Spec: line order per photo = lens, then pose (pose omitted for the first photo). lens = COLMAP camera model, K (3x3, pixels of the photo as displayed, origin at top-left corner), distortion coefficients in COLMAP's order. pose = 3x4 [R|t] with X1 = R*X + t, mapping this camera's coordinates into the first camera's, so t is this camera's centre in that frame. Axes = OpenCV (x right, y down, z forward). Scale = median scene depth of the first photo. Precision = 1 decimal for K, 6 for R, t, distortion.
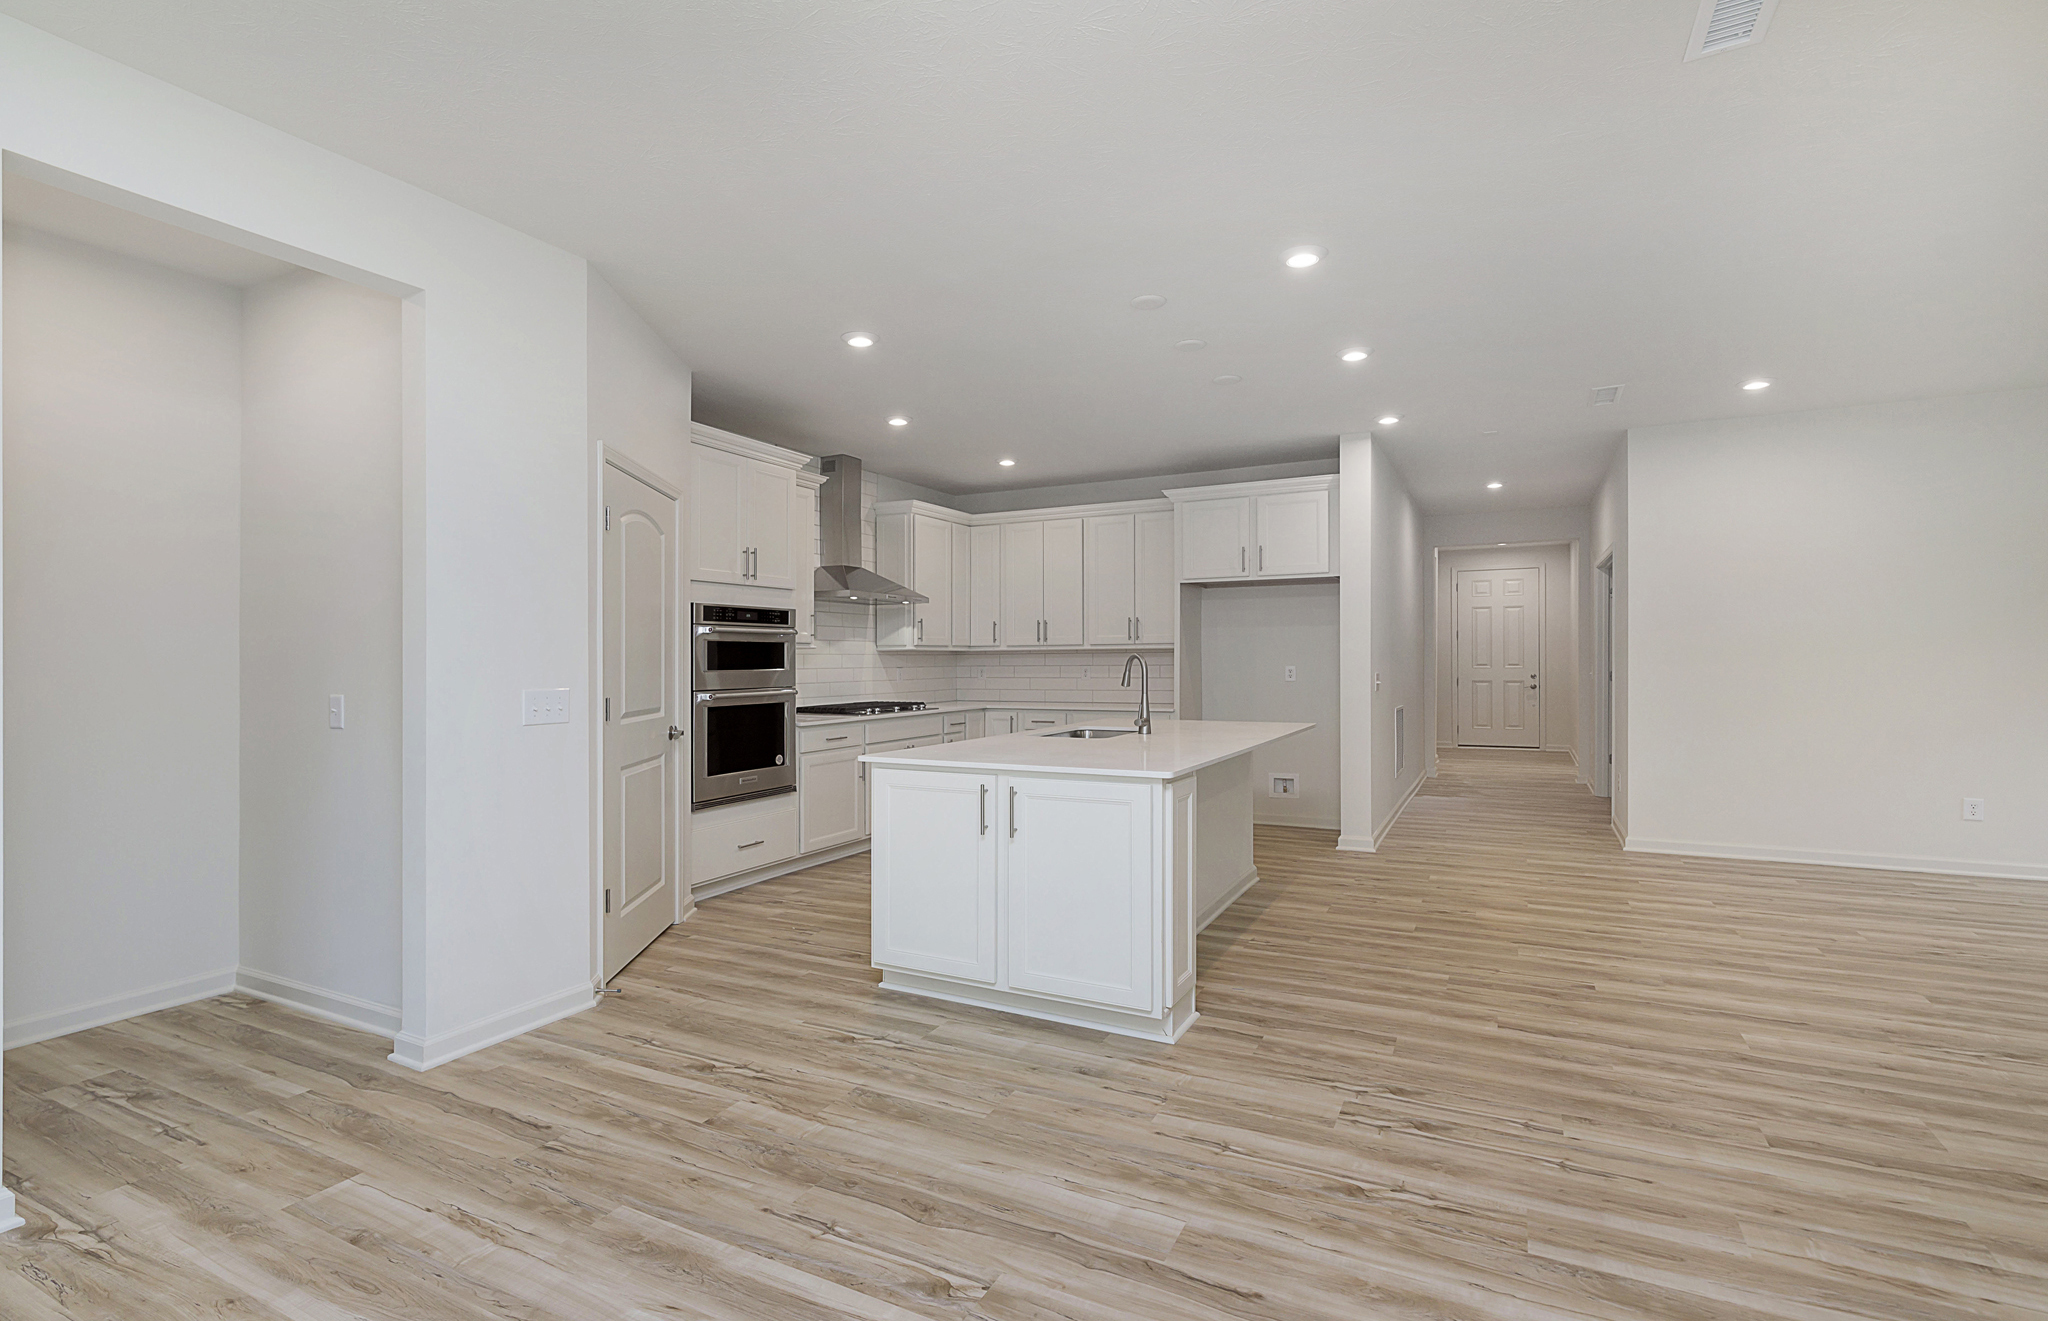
lens RADIAL K [[888.5, 0, 1024.0], [0, 888.5, 660.5], [0, 0, 1]] dist [-0.002375, -0.000872]
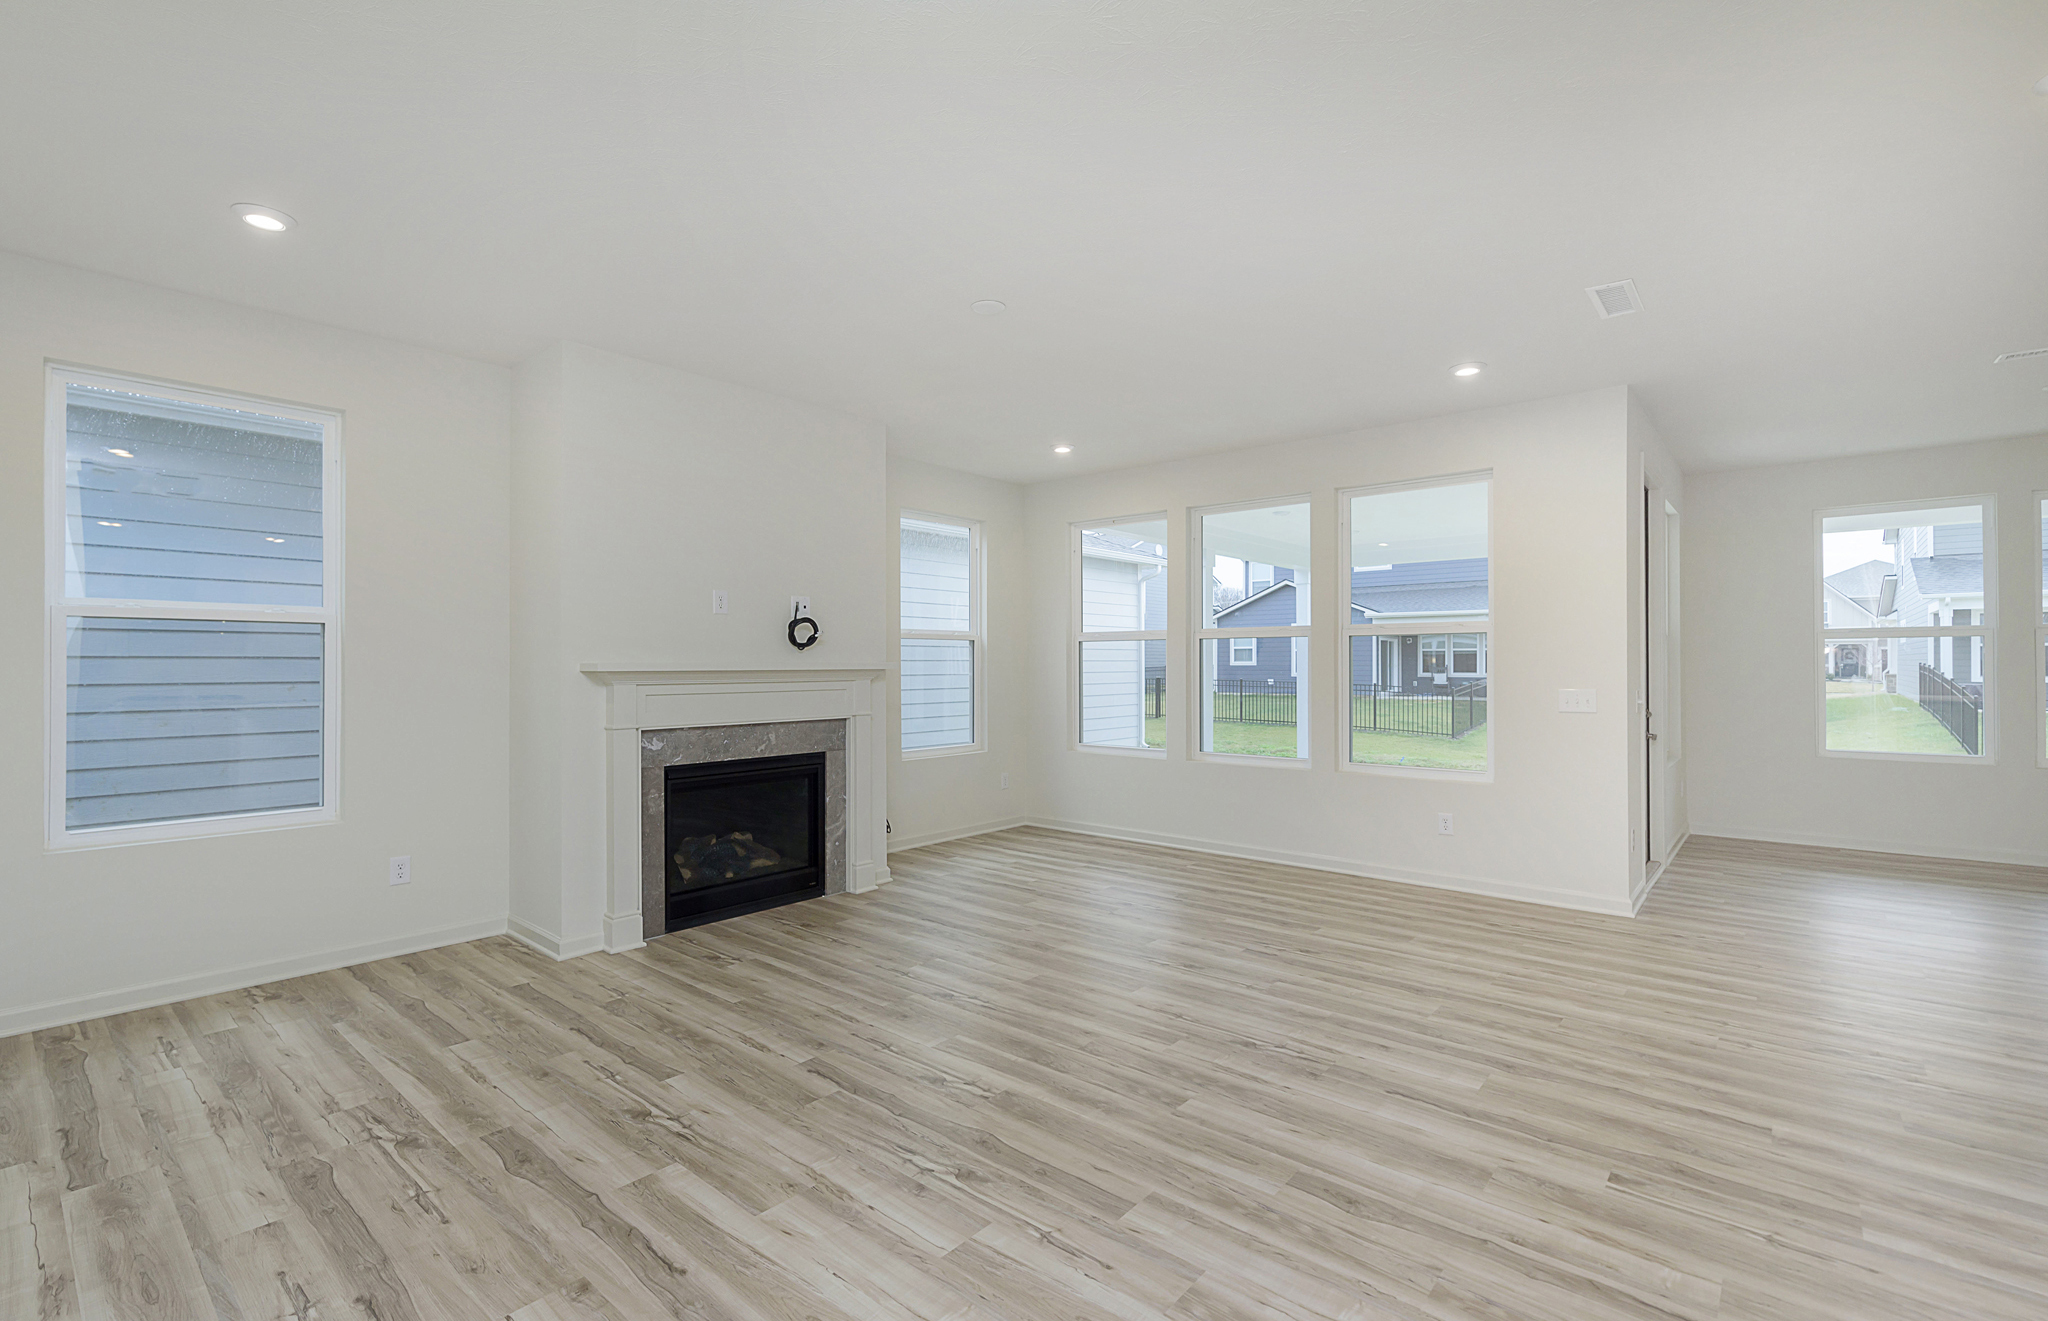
lens RADIAL K [[954.4, 0, 1024.0], [0, 954.4, 660.5], [0, 0, 1]] dist [-0.022018, 0.000790]
pose [[-0.982538, 0.014096, 0.185526, 0.881947], [0.013220, 0.999895, -0.005956, -0.019136], [-0.185590, -0.003400, -0.982621, 1.669108]]
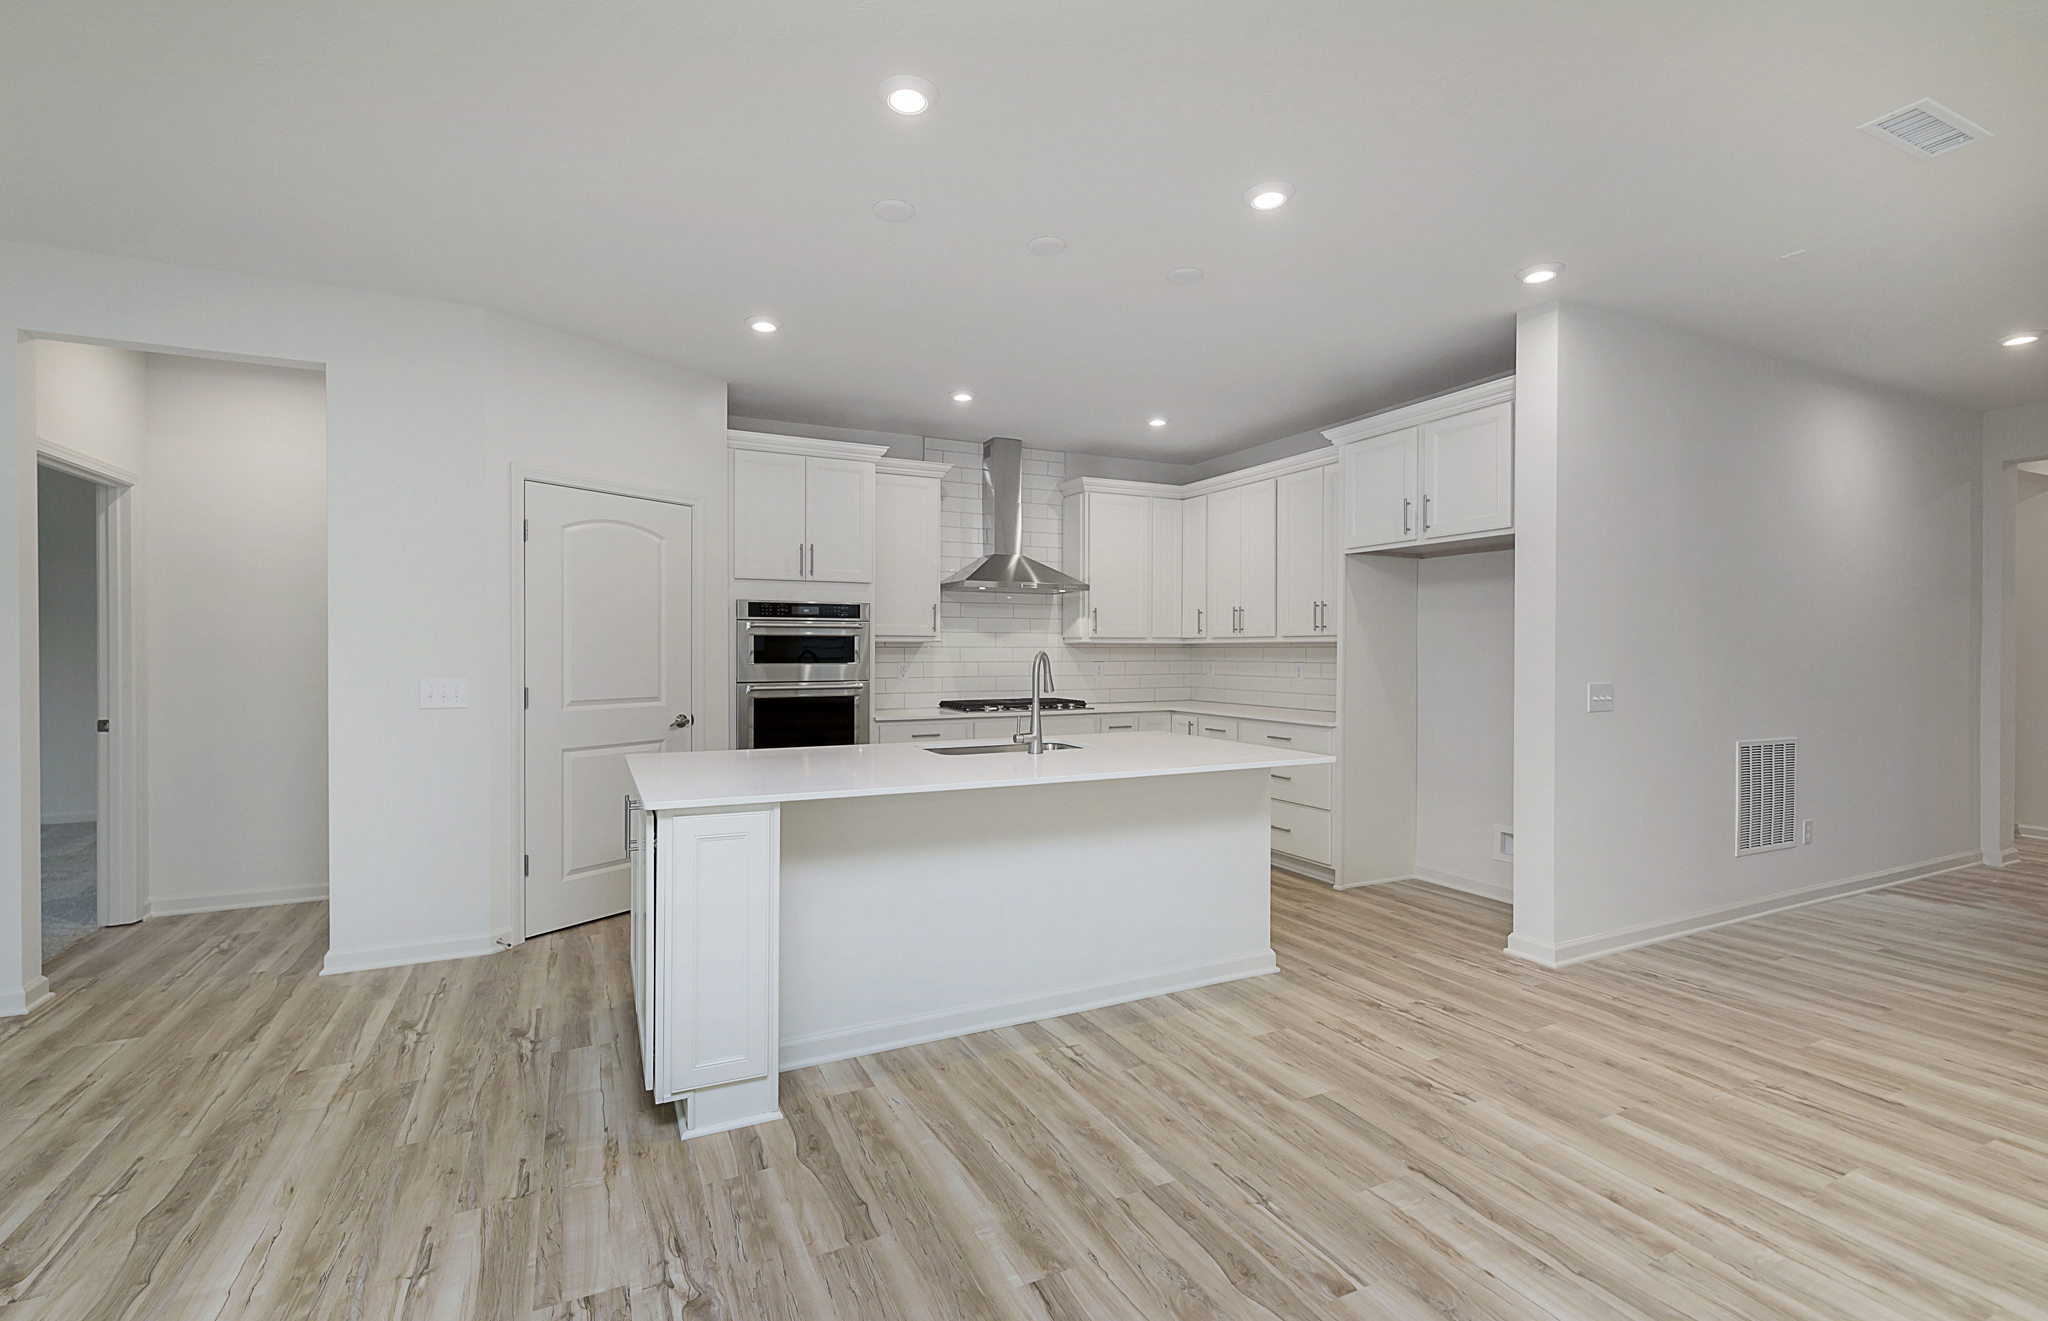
lens RADIAL K [[909.7, 0, 1028.4], [0, 909.7, 652.6], [0, 0, 1]] dist [0.000575, -0.000626]
pose [[0.822623, 0.013136, -0.568435, 0.744720], [-0.009257, 0.999910, 0.009710, -0.021152], [0.568512, -0.002725, 0.822671, 0.411758]]
